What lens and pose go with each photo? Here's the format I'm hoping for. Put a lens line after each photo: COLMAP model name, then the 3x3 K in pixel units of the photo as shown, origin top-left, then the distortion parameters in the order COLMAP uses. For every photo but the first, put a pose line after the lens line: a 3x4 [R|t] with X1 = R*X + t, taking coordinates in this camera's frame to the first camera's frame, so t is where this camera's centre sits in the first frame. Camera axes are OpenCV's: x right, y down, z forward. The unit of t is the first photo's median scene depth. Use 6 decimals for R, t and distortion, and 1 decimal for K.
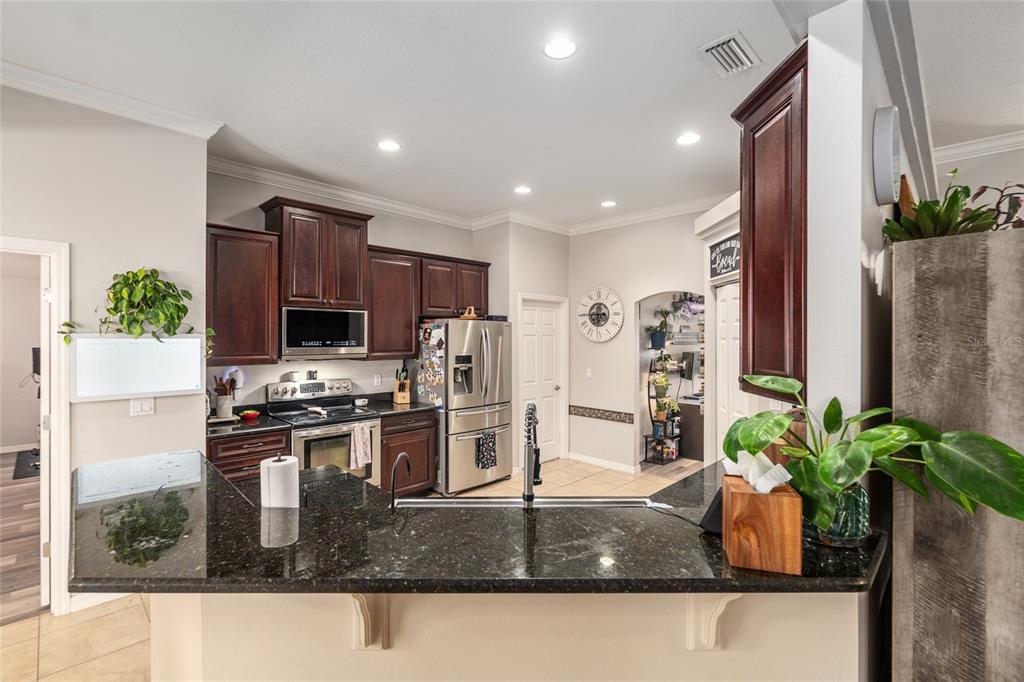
lens RADIAL K [[454.7, 0, 508.7], [0, 454.7, 341.3], [0, 0, 1]] dist [-0.001852, 0.000011]
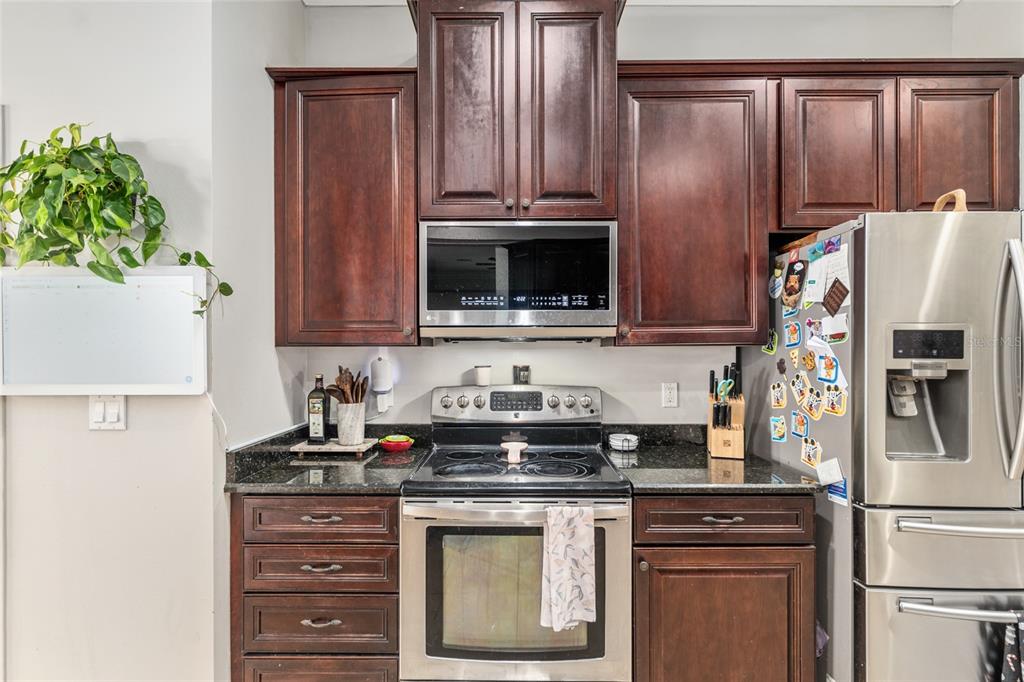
lens RADIAL K [[475.5, 0, 510.4], [0, 475.5, 352.5], [0, 0, 1]] dist [-0.001426, -0.000333]
pose [[0.701712, 0.000259, -0.712461, -0.070818], [-0.002535, 0.999995, -0.002133, 0.048183], [0.712456, 0.003303, 0.701709, 0.595795]]
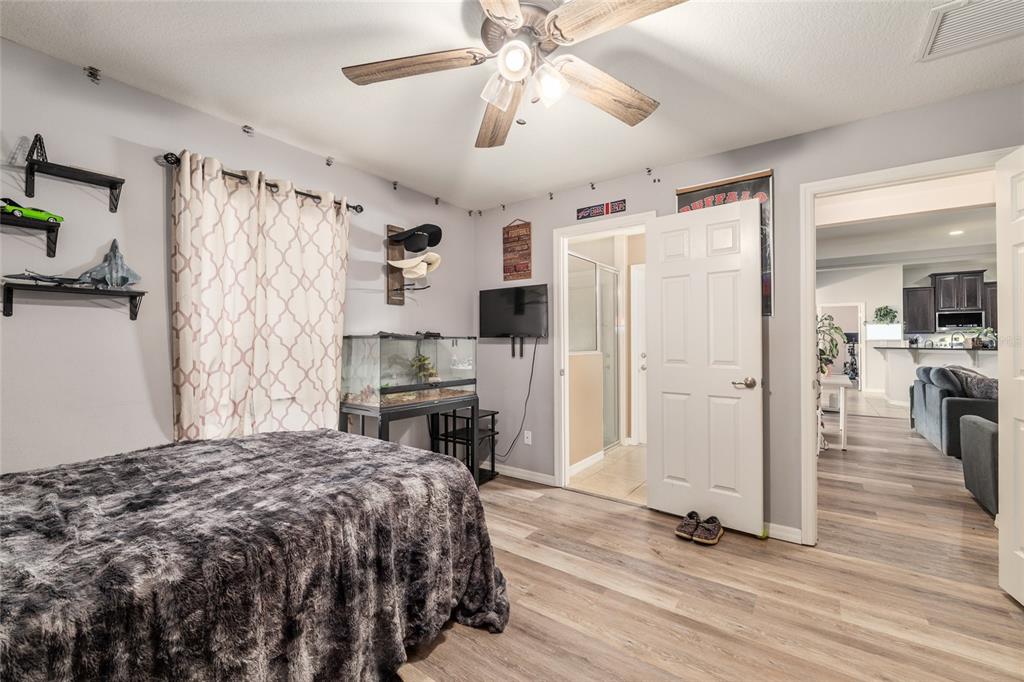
lens RADIAL K [[428.3, 0, 512.7], [0, 428.3, 337.3], [0, 0, 1]] dist [-0.008406, 0.000014]
pose [[0.159201, 0.002160, -0.987244, 1.331714], [-0.001401, 0.999997, 0.001963, 0.058320], [0.987245, 0.001070, 0.159203, -1.581778]]
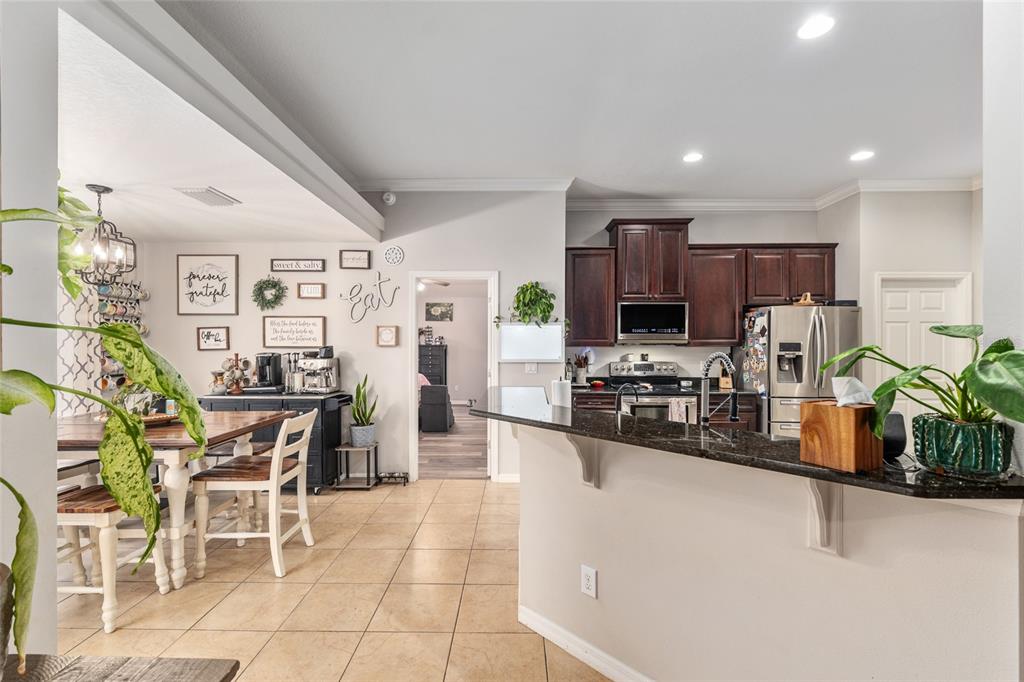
lens RADIAL K [[448.6, 0, 510.1], [0, 448.6, 345.2], [0, 0, 1]] dist [-0.004993, -0.000005]
pose [[0.694436, 0.004969, -0.719537, 0.177528], [-0.004078, 0.999987, 0.002970, 0.036717], [0.719543, 0.000872, 0.694448, -0.098066]]
